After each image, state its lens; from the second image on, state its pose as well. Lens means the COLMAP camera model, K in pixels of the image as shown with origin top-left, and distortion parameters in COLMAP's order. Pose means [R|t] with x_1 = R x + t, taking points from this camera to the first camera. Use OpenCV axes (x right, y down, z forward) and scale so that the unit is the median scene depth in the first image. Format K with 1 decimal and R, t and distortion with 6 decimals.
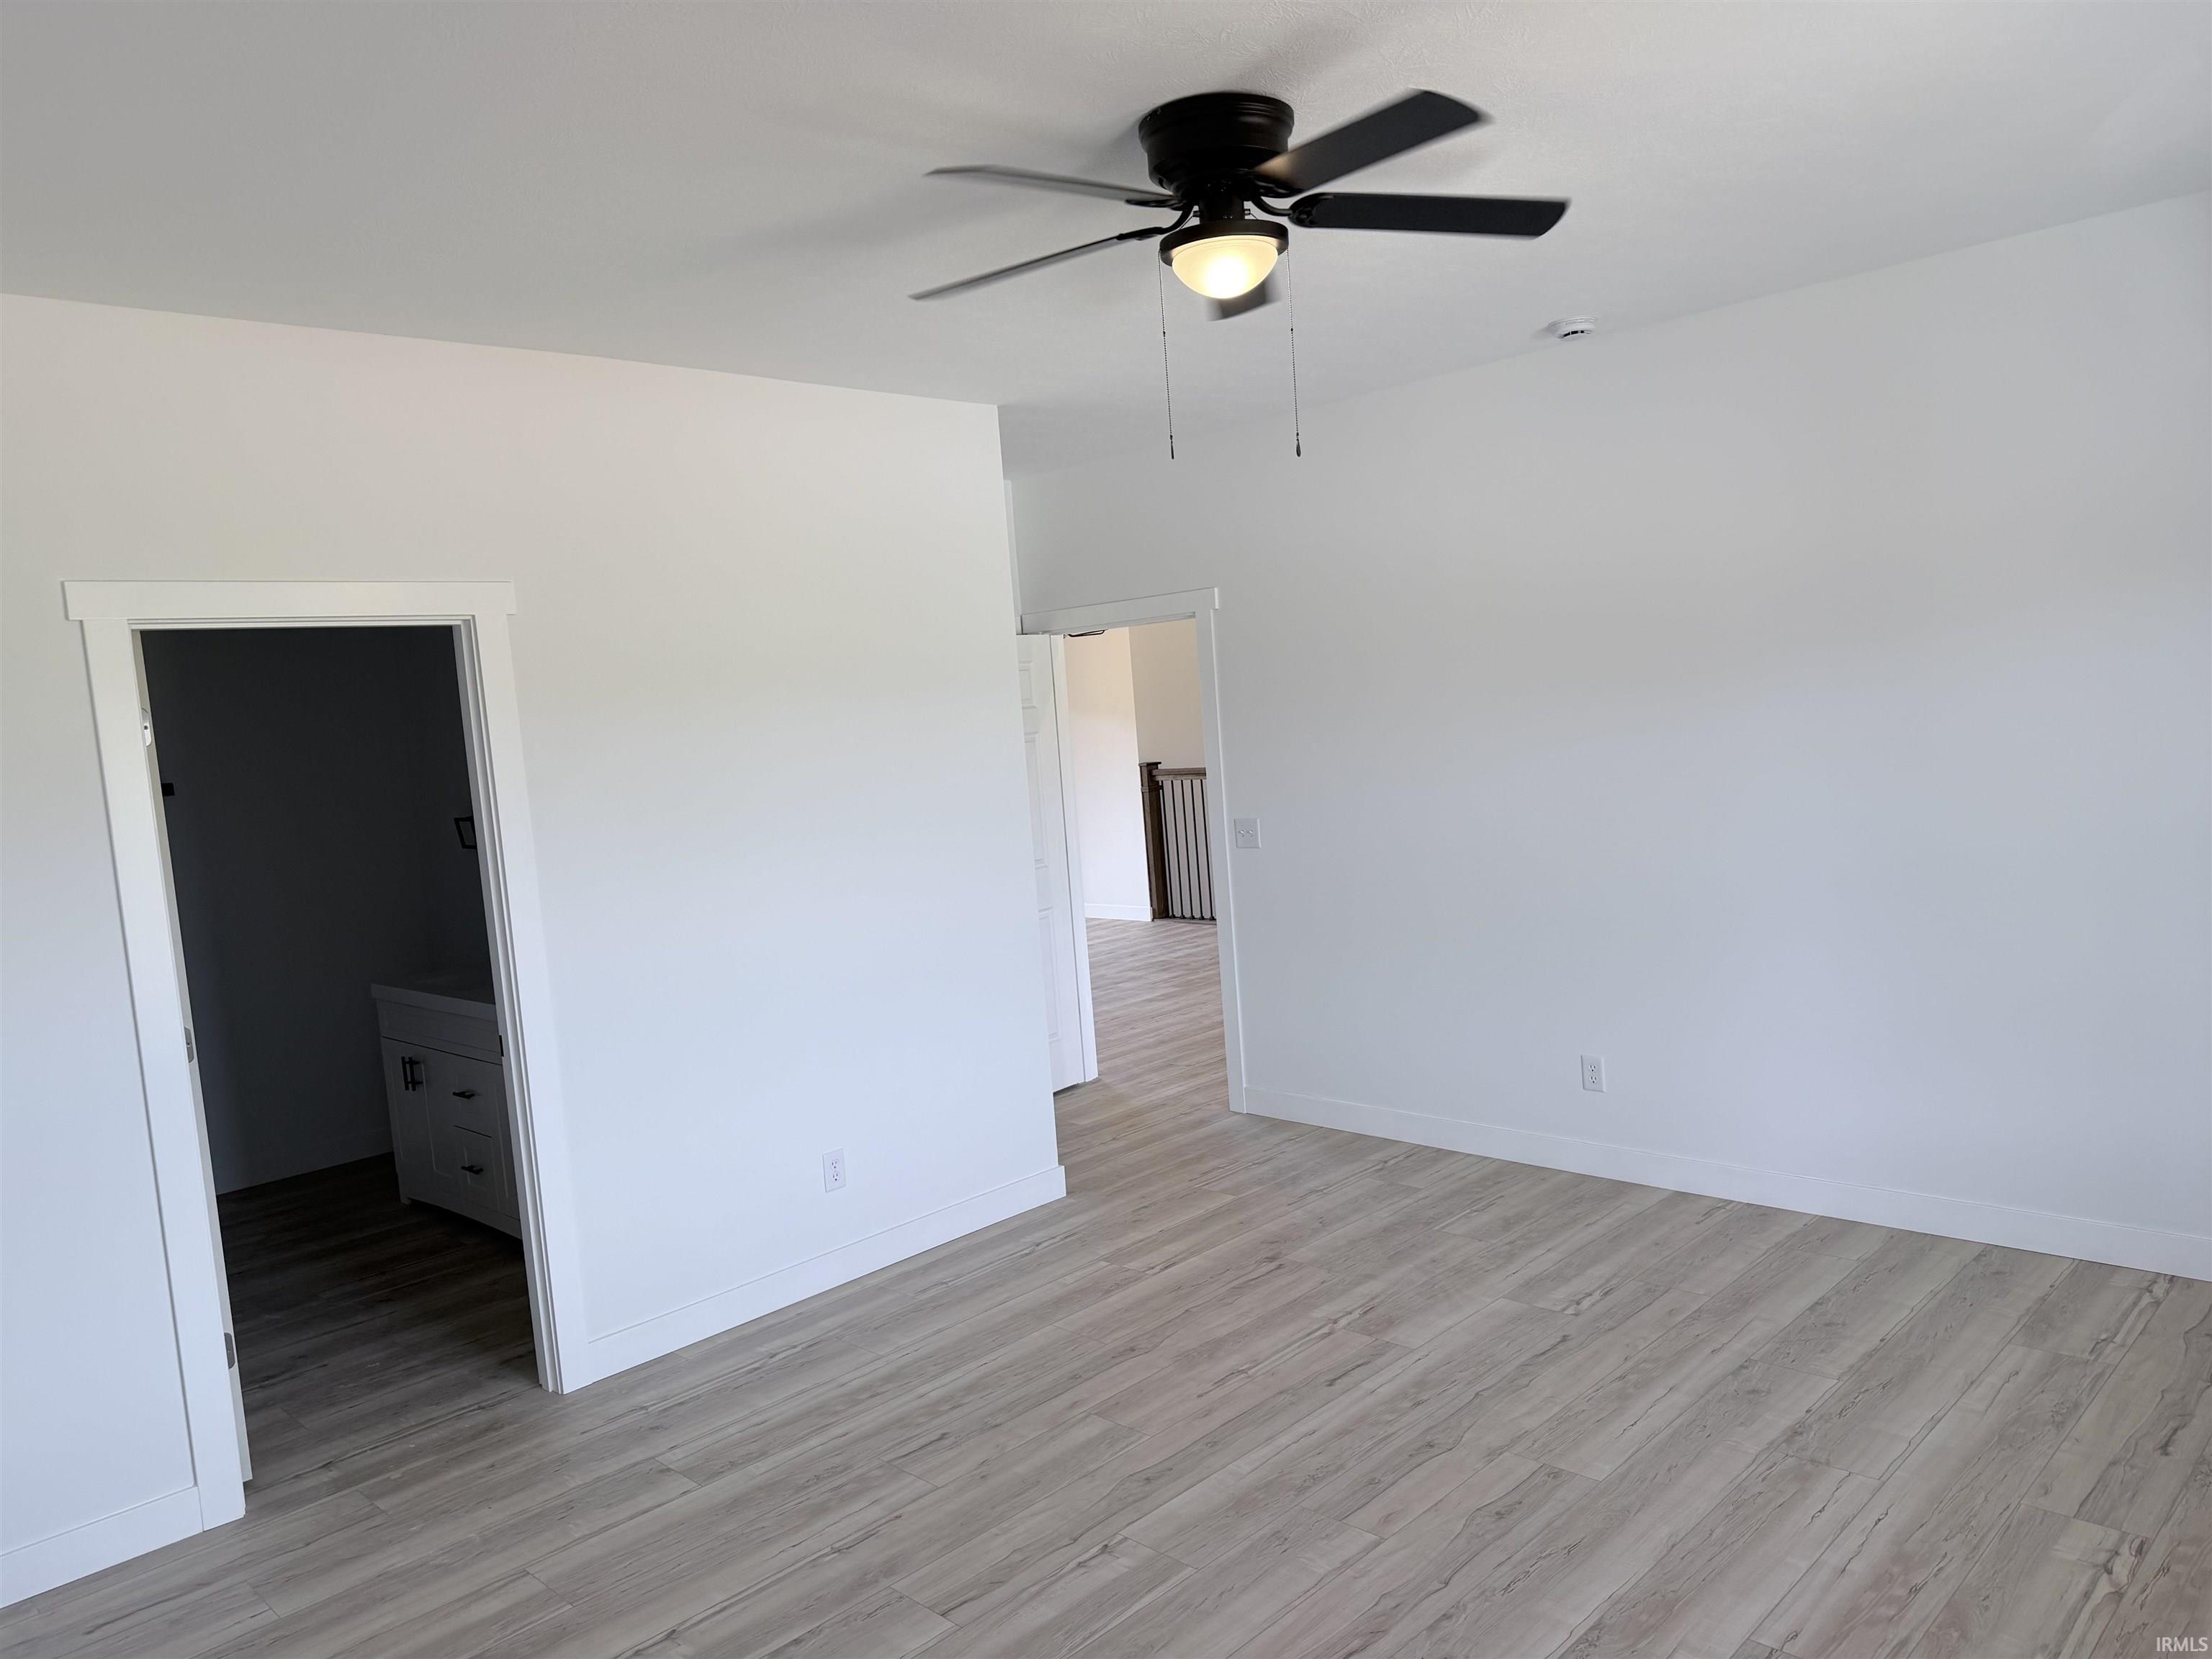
lens RADIAL K [[1565.6, 0, 1105.2], [0, 1565.6, 831.0], [0, 0, 1]] dist [-0.000266, -0.004646]
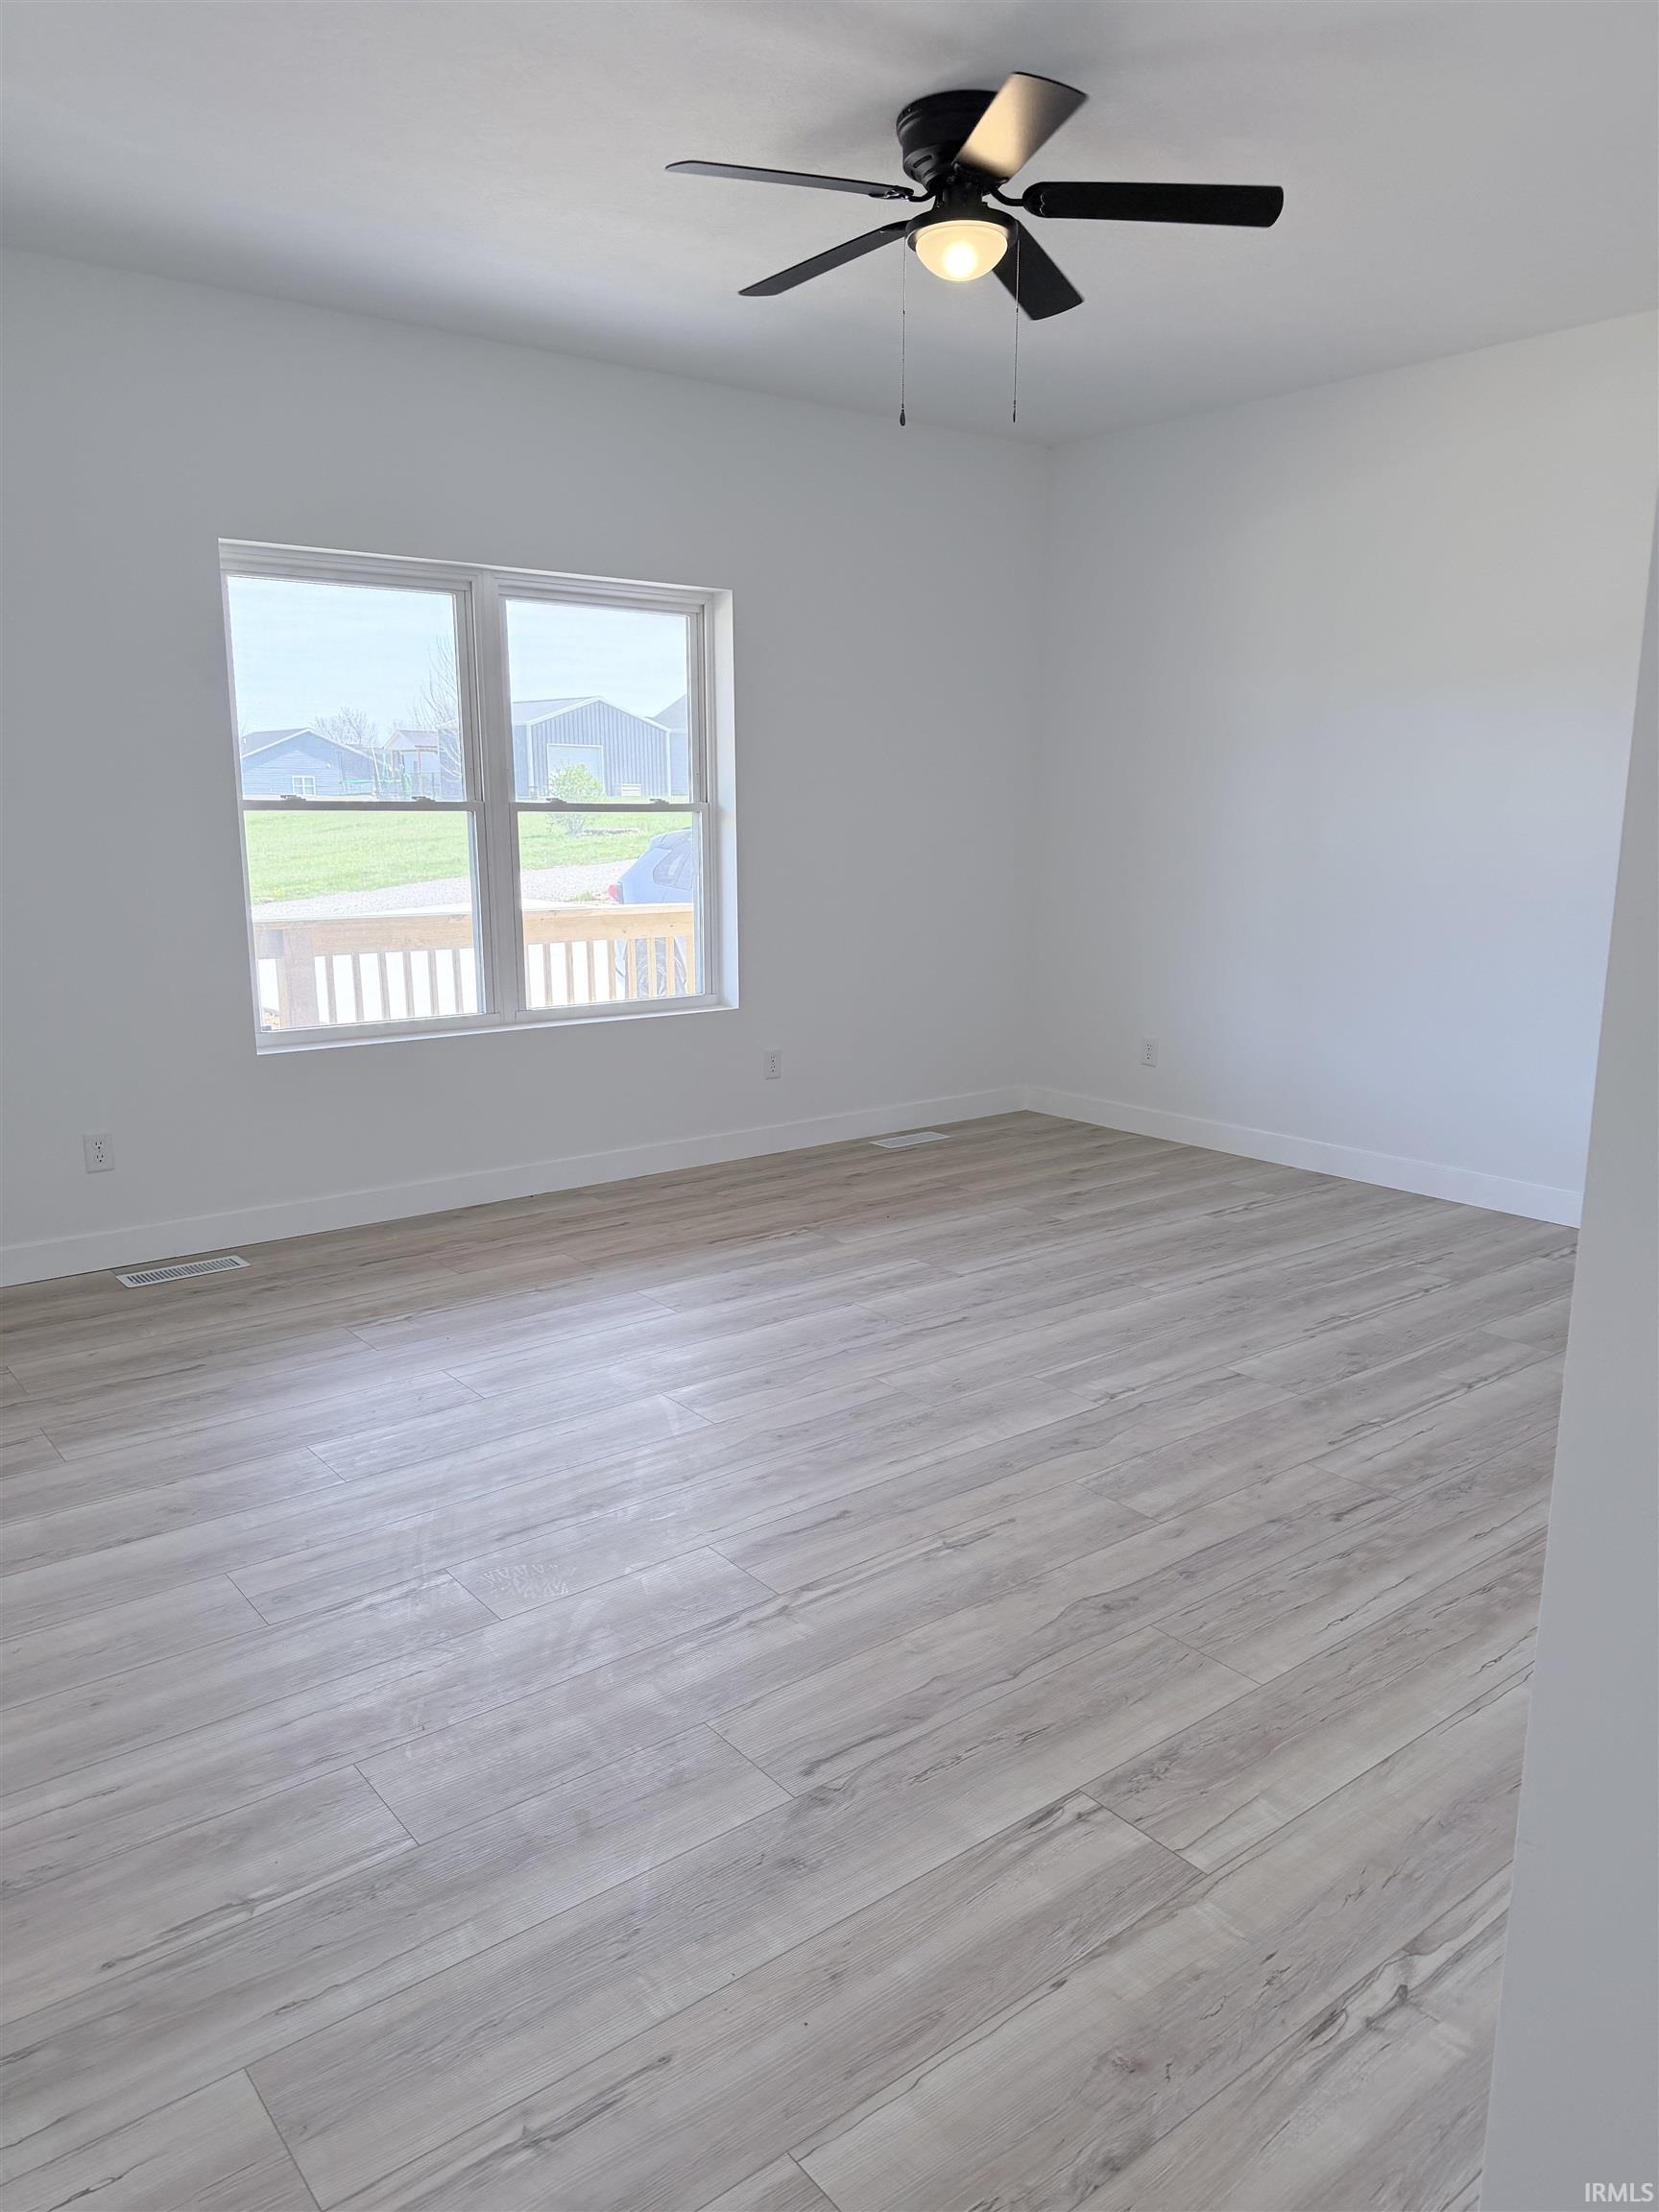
lens RADIAL K [[1565.6, 0, 826.2], [0, 1565.6, 1103.0], [0, 0, 1]] dist [-0.000266, -0.004646]
pose [[-0.990453, 0.057065, 0.125483, 0.042751], [0.089448, 0.958683, 0.270049, -0.057363], [-0.104888, 0.278695, -0.954635, 1.706621]]
